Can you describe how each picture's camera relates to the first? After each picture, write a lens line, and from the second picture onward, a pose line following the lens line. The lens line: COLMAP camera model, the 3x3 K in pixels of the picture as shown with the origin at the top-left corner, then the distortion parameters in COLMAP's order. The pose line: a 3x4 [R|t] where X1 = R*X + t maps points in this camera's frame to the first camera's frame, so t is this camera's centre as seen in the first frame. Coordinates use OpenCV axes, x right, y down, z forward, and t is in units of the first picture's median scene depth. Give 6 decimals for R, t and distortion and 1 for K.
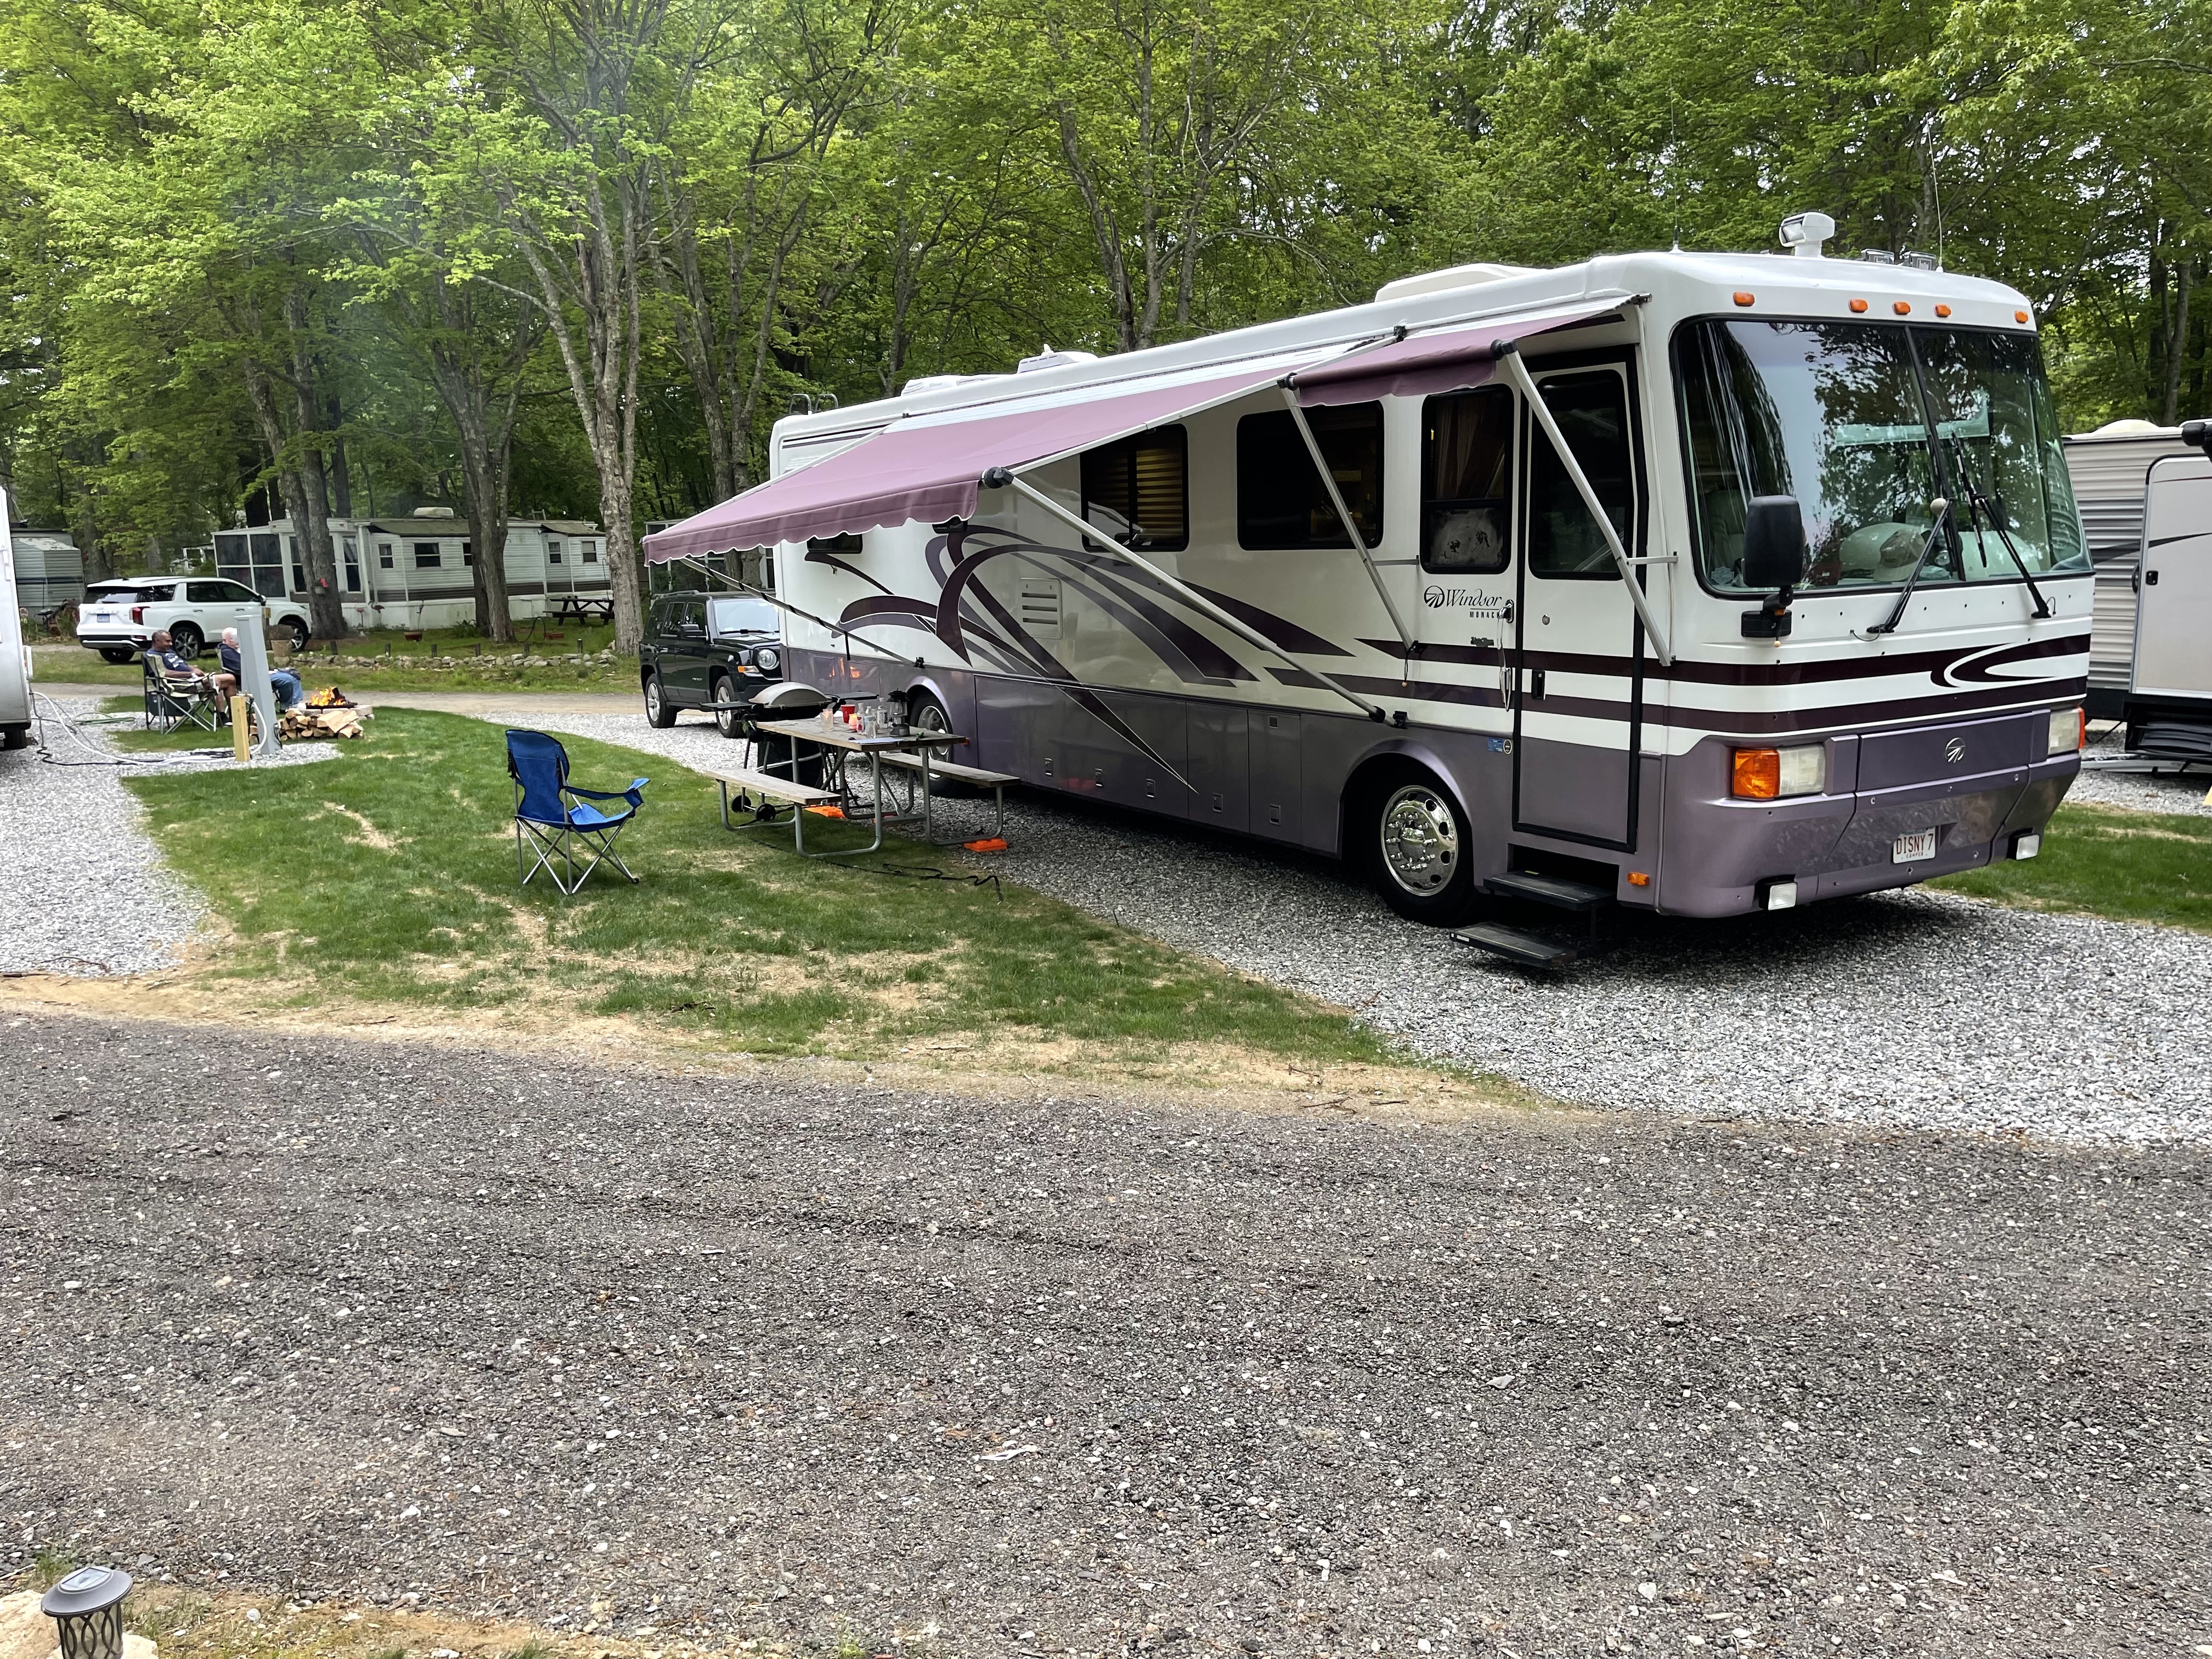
lens RADIAL K [[1669.6, 0, 1106.0], [0, 1669.6, 829.5], [0, 0, 1]] dist [-0.004222, -0.001572]
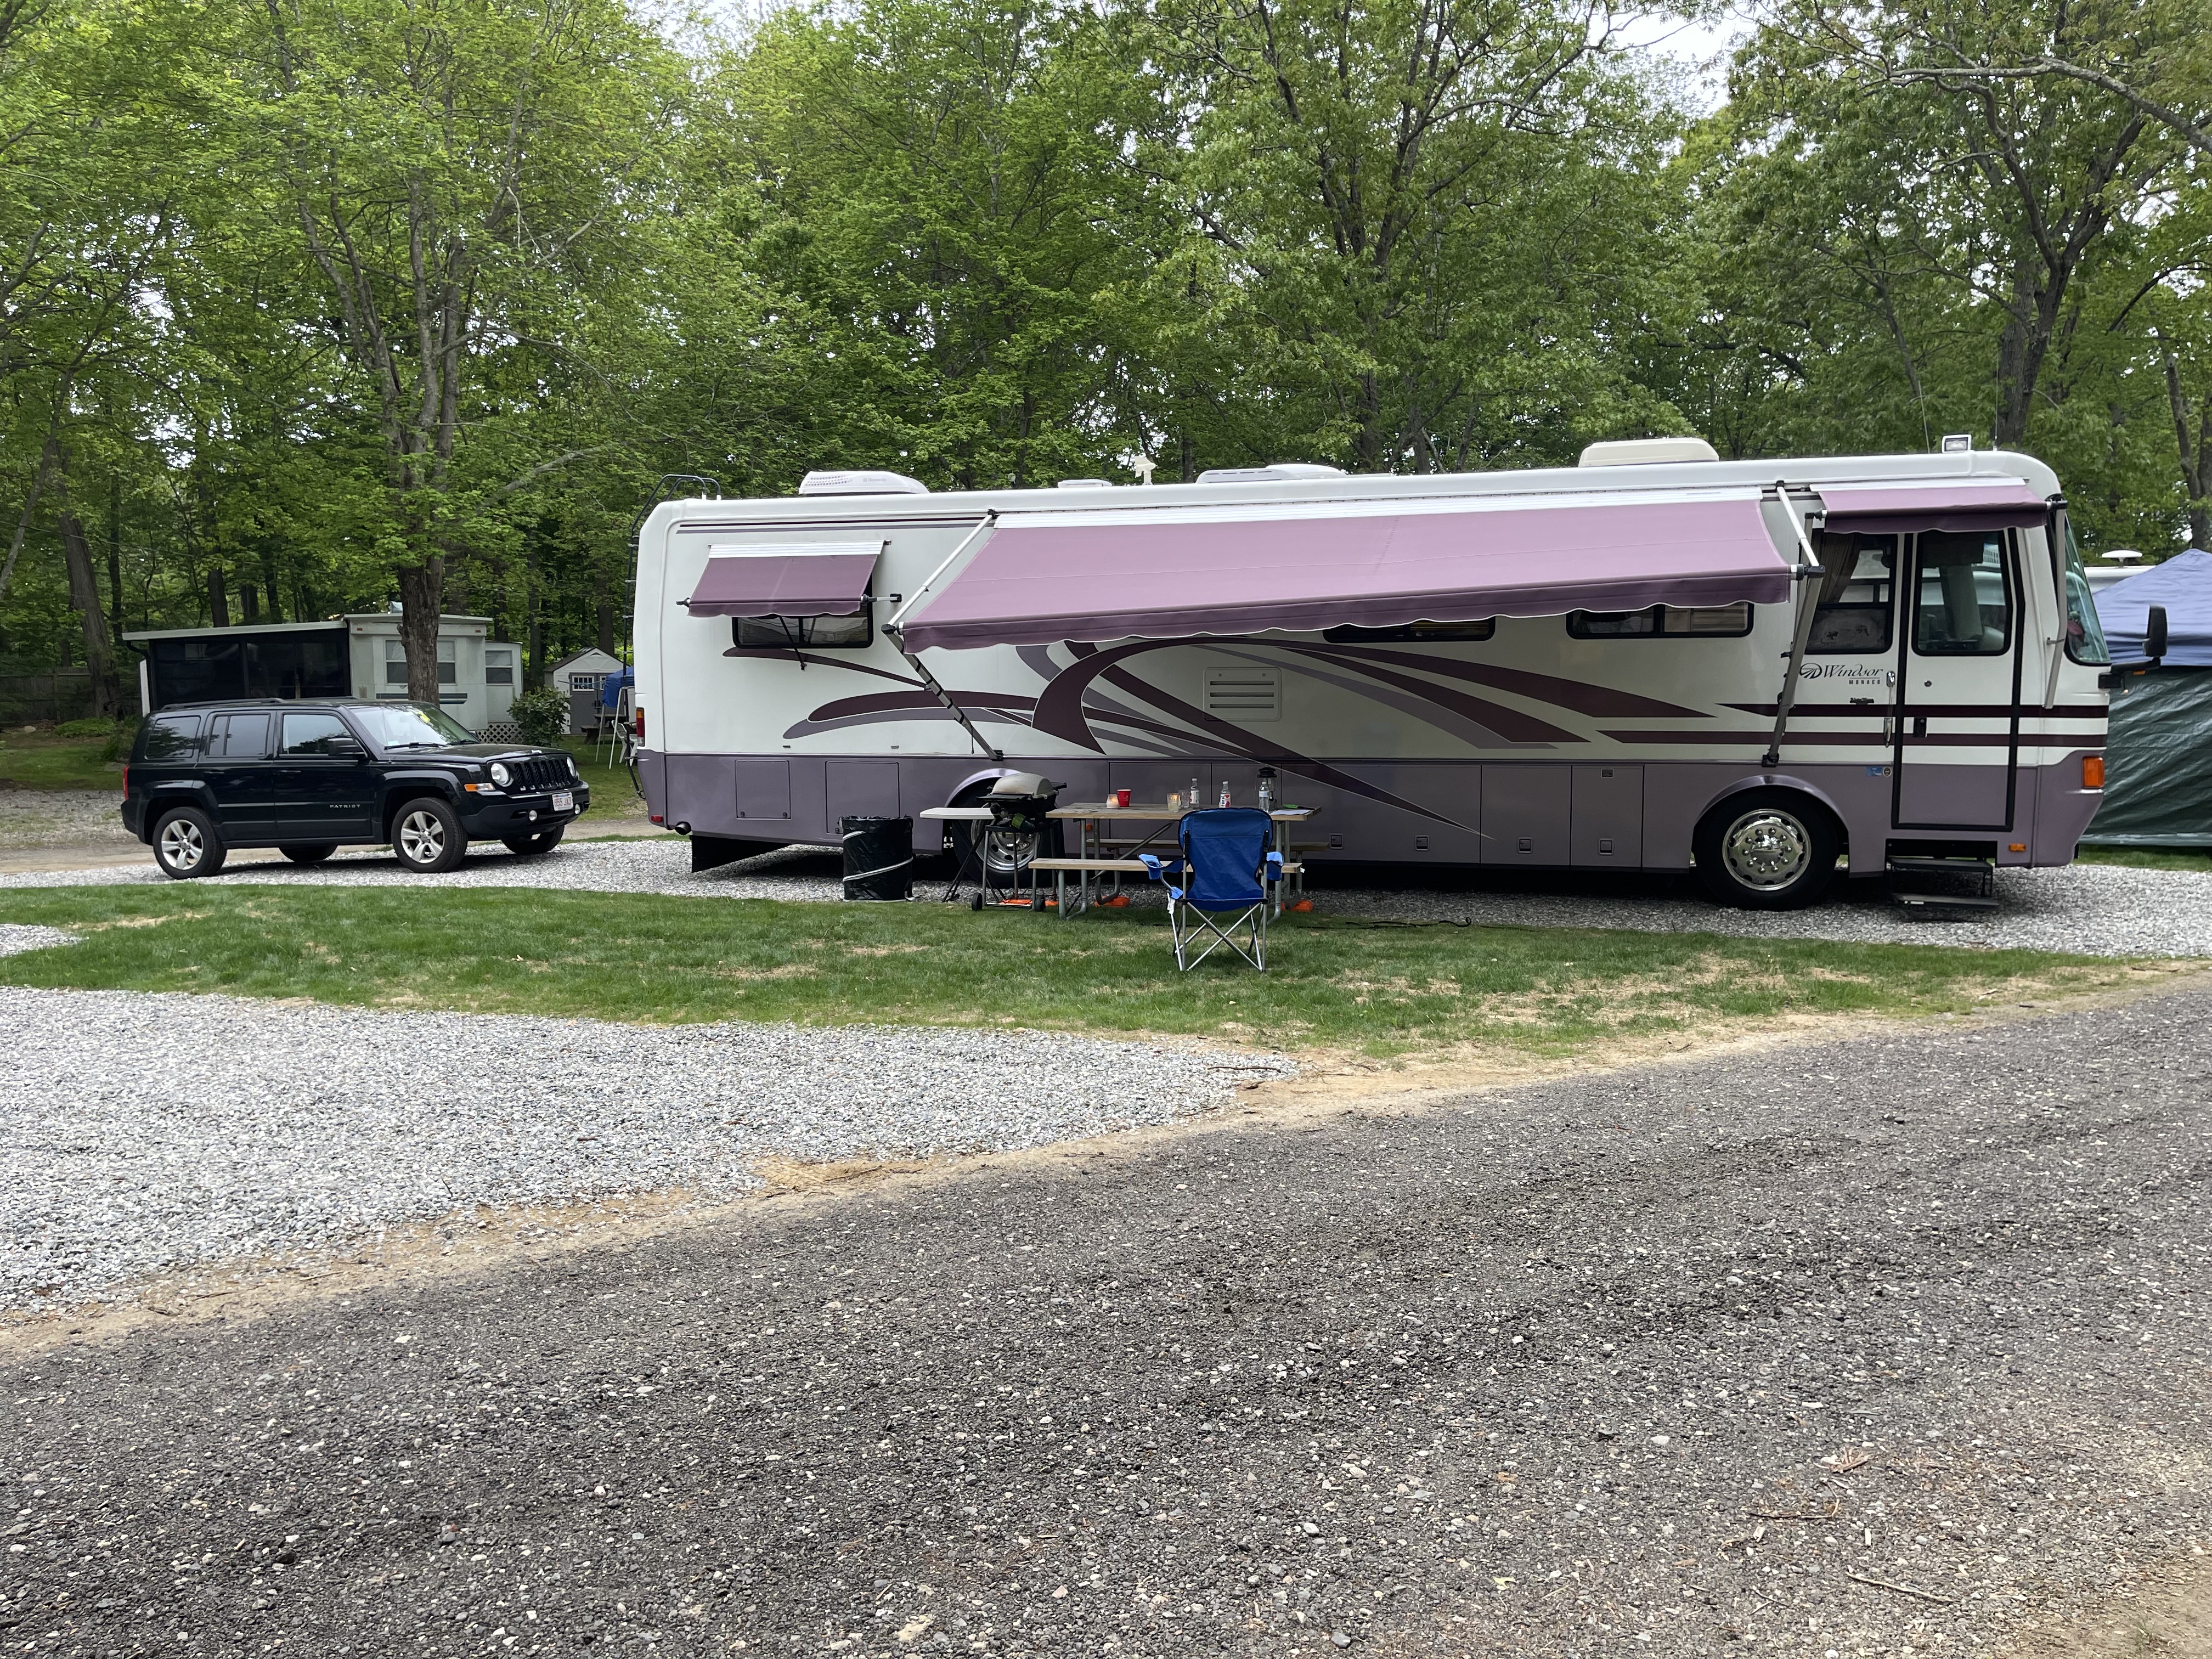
lens RADIAL K [[1669.6, 0, 1106.0], [0, 1669.6, 829.5], [0, 0, 1]] dist [-0.004222, -0.001572]
pose [[0.743702, -0.042697, 0.667147, -1.256486], [0.104430, 0.993127, -0.052854, 0.006037], [-0.660305, 0.108978, 0.743049, 0.382149]]
